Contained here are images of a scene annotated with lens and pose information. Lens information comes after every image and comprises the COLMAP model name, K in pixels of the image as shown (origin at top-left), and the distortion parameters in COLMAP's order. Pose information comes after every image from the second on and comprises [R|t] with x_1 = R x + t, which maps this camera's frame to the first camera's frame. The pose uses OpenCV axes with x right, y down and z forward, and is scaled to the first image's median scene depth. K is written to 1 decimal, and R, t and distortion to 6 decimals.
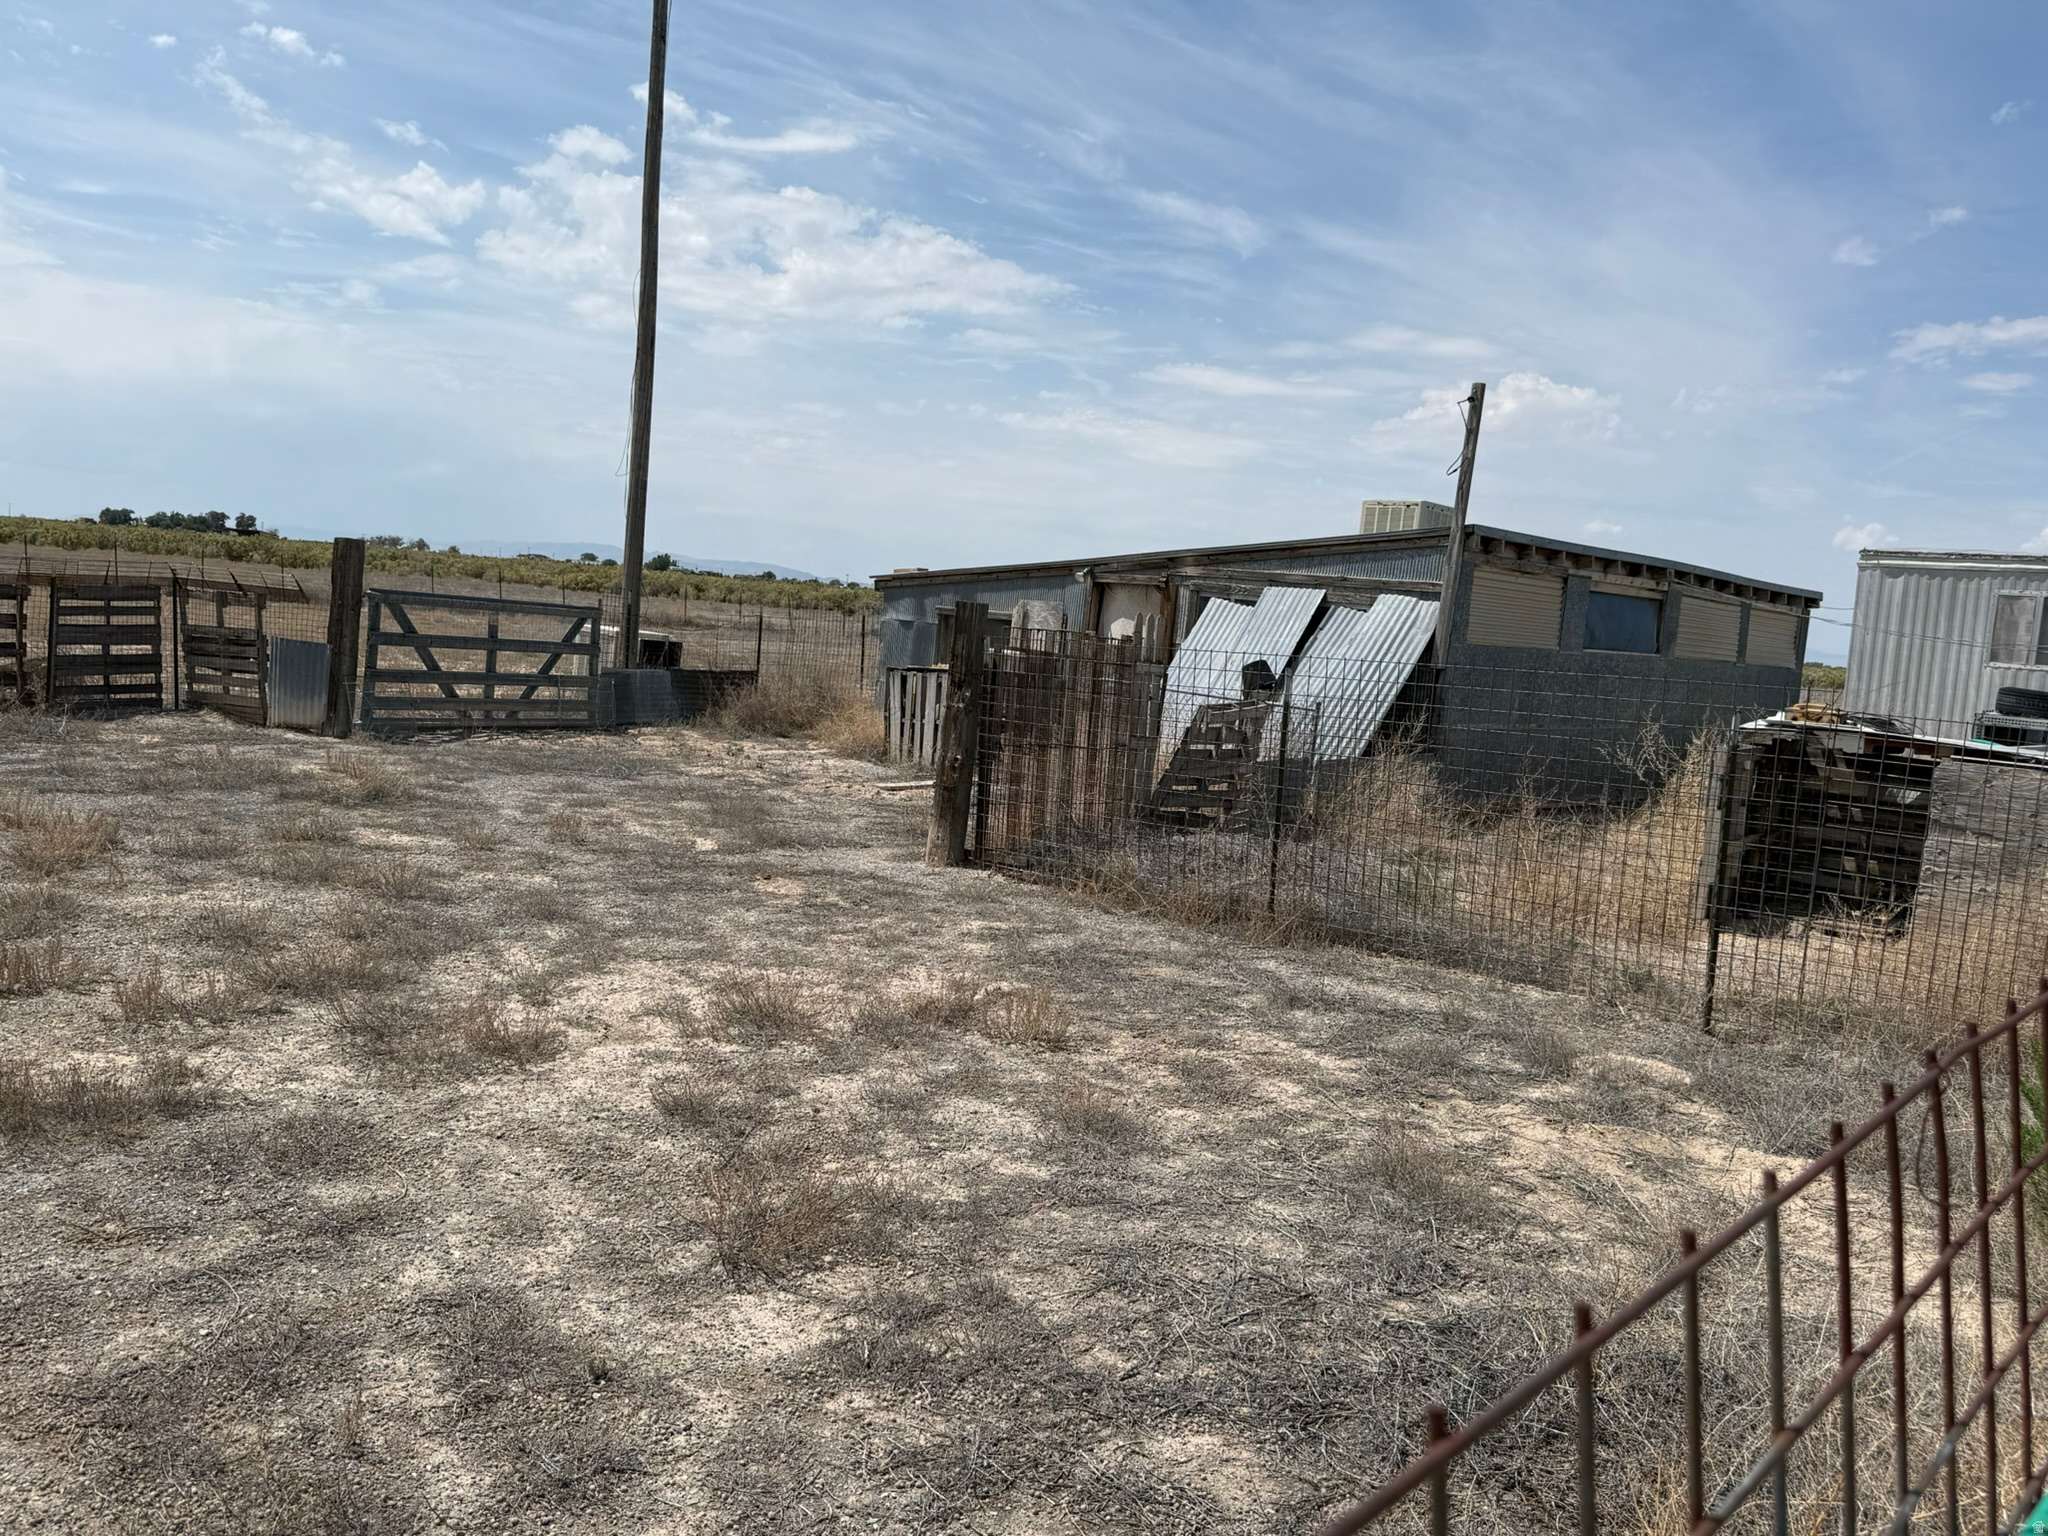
lens RADIAL K [[1638.6, 0, 1022.7], [0, 1638.6, 770.0], [0, 0, 1]] dist [-0.013566, -0.008330]
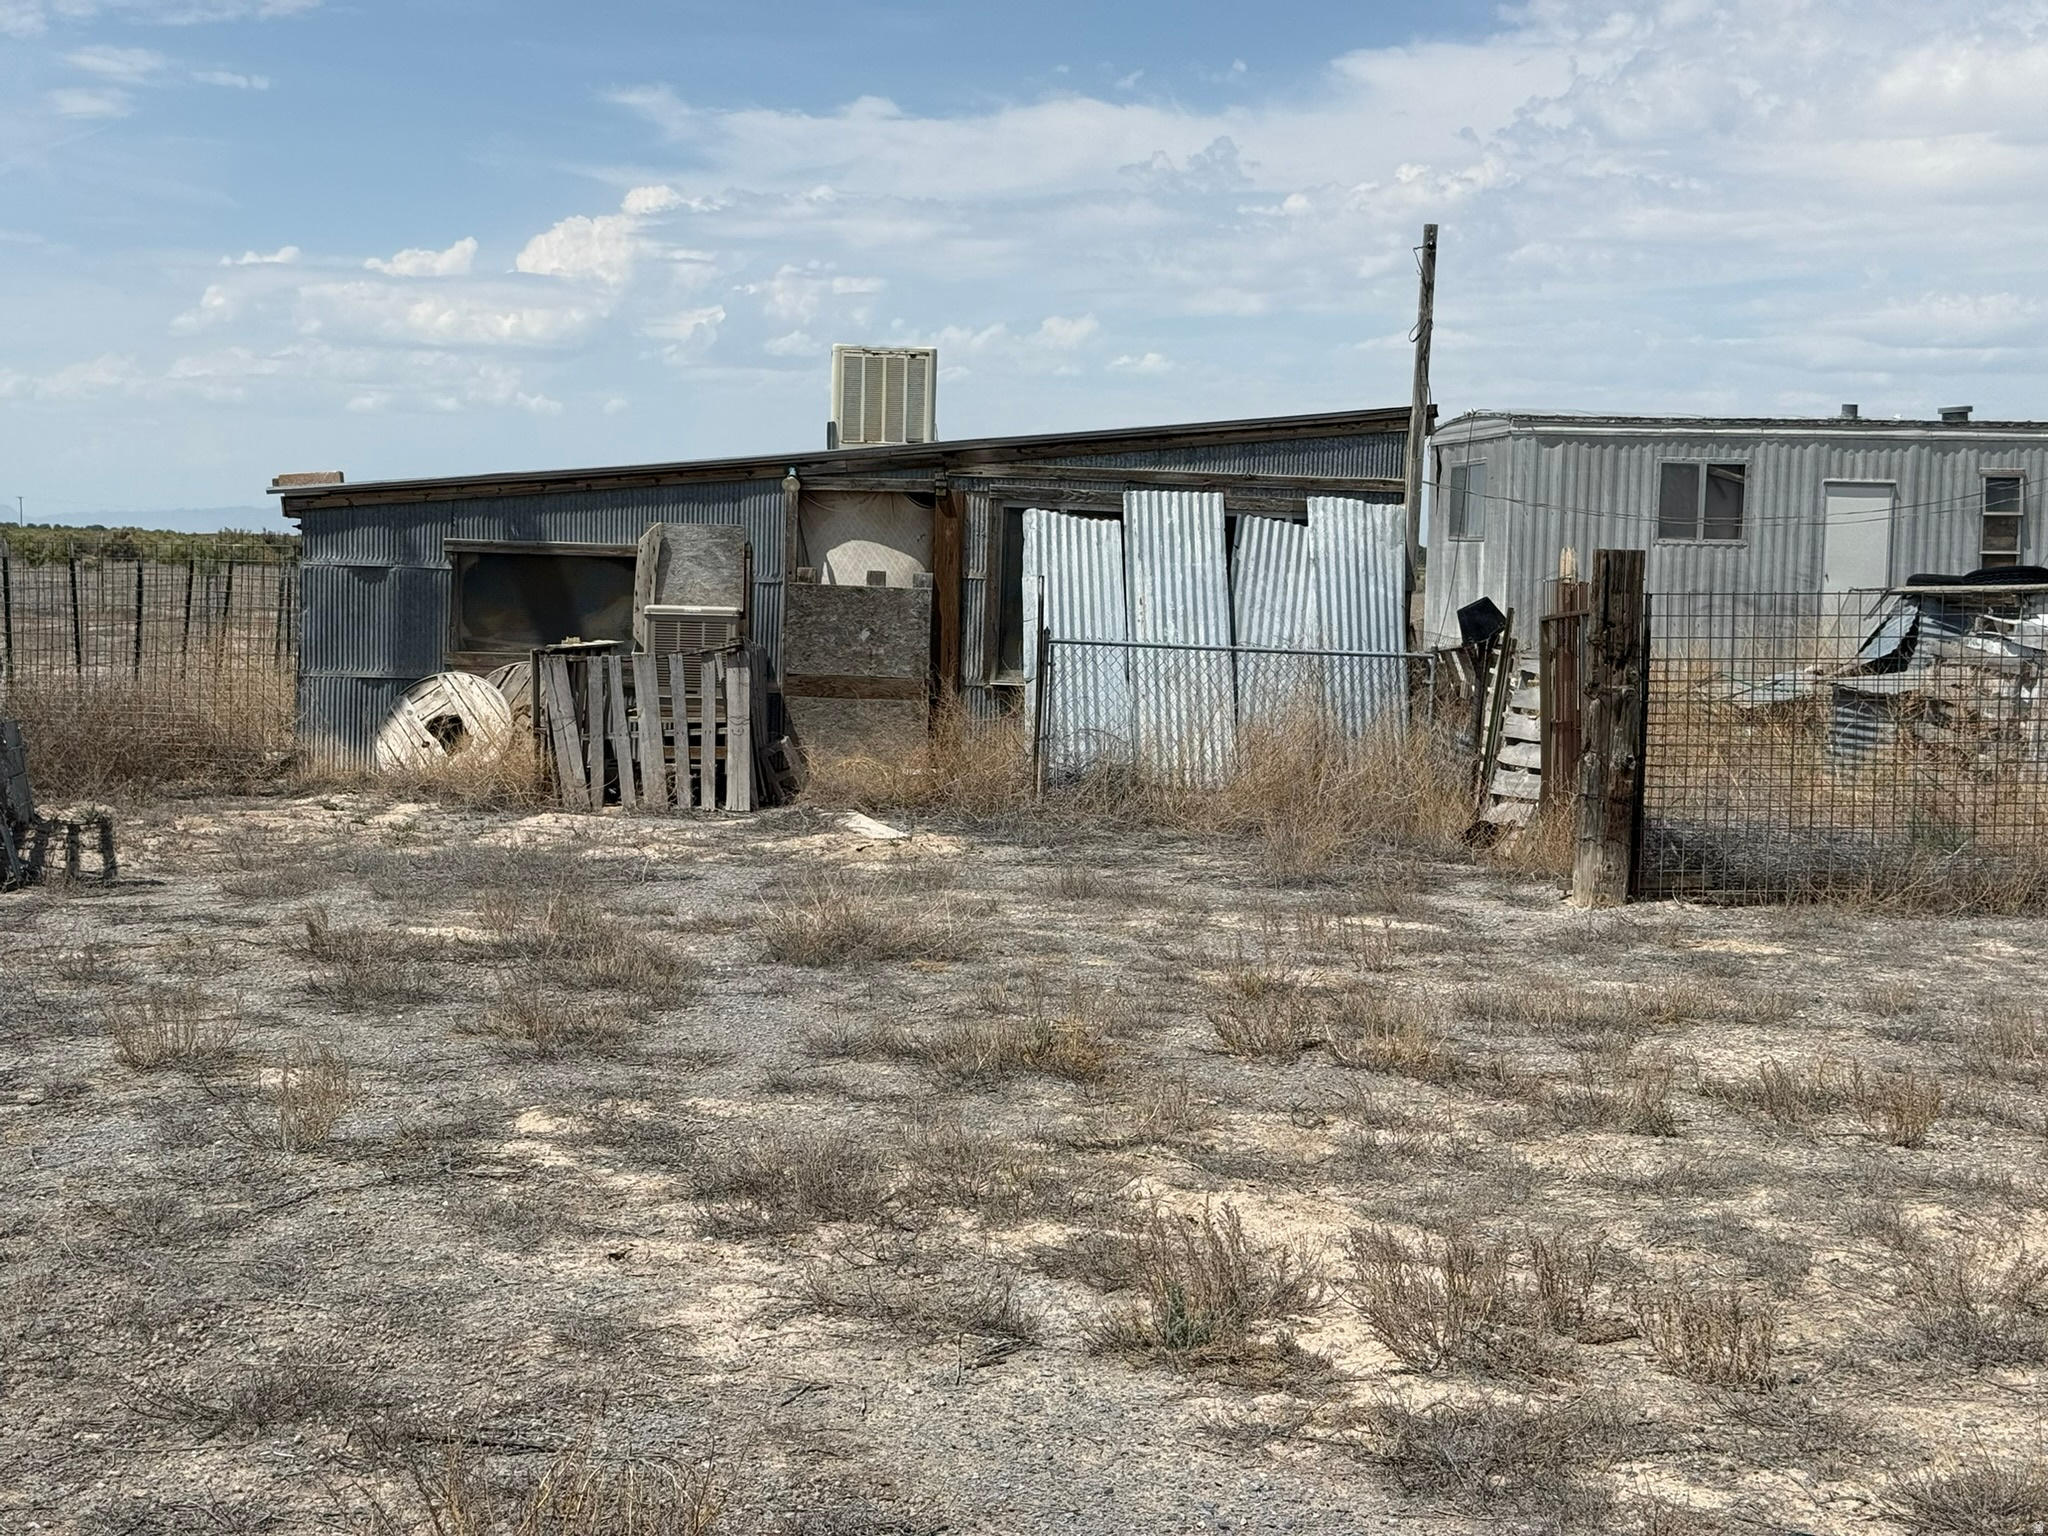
lens RADIAL K [[2842.8, 0, 1024.5], [0, 2842.8, 768.9], [0, 0, 1]] dist [0.156432, 0.000000]
pose [[0.642968, -0.116382, 0.756999, -0.820340], [0.102180, 0.992586, 0.065814, -0.077999], [-0.759046, 0.035034, 0.650093, 0.237436]]
